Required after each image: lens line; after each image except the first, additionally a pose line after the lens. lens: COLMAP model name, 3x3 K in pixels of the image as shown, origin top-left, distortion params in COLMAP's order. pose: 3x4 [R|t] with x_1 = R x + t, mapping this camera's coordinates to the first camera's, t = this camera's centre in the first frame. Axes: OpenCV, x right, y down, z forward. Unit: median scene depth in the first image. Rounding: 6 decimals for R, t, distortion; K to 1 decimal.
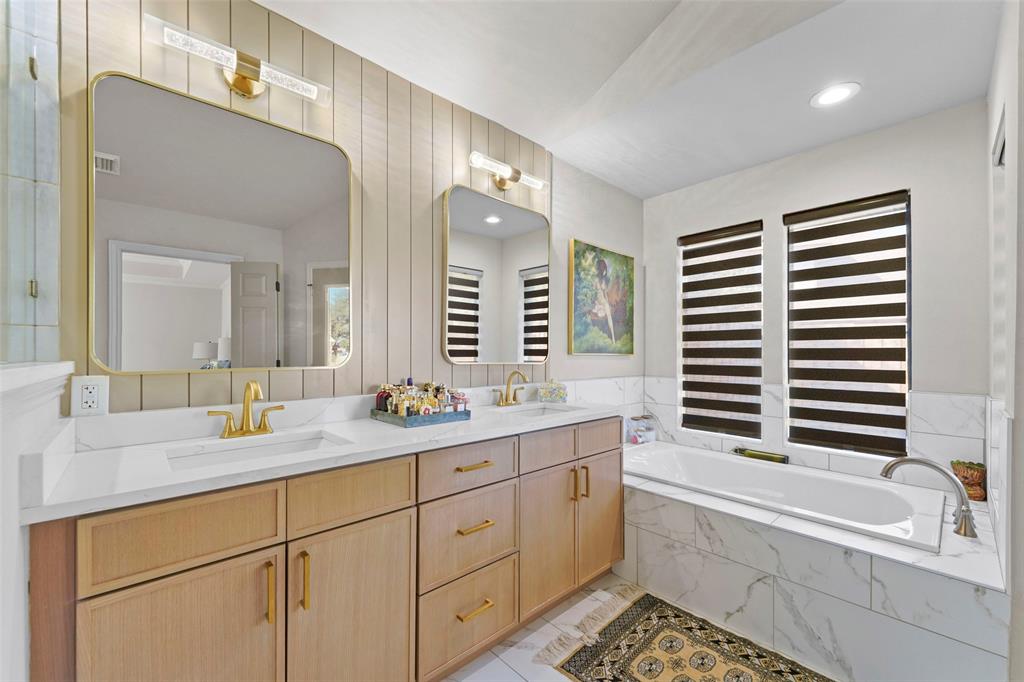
lens RADIAL K [[406.4, 0, 507.0], [0, 406.4, 353.0], [0, 0, 1]] dist [-0.000956, 0.000089]
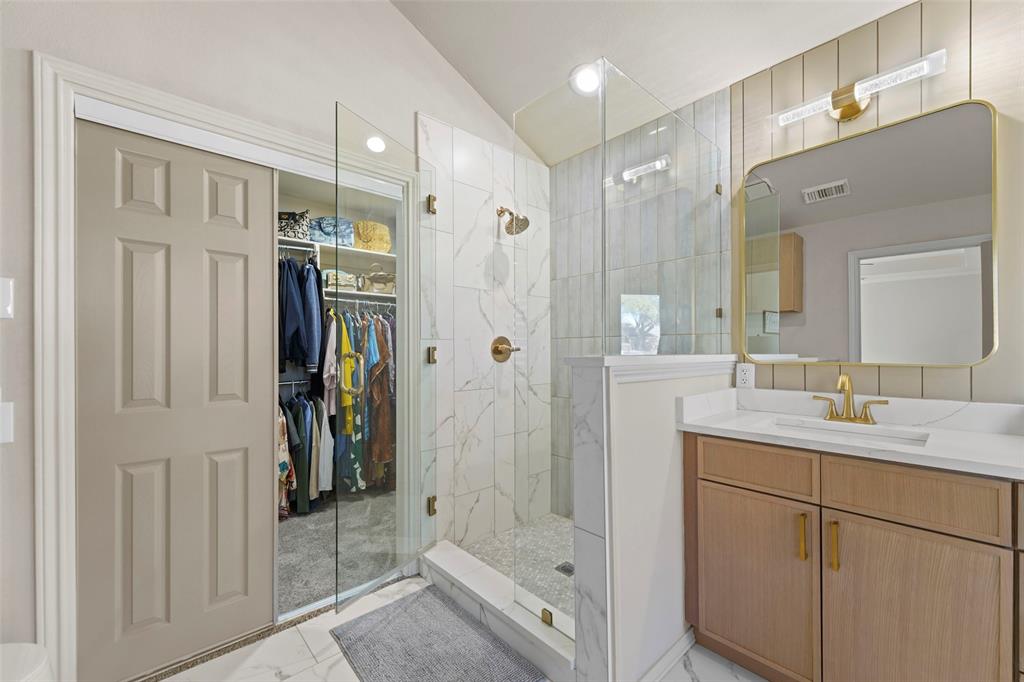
lens RADIAL K [[406.4, 0, 507.0], [0, 406.4, 353.0], [0, 0, 1]] dist [-0.000956, 0.000089]
pose [[0.004823, 0.013469, -0.999898, 0.580547], [0.001375, 0.999908, 0.013476, -0.007232], [0.999987, -0.001440, 0.004804, 0.052077]]
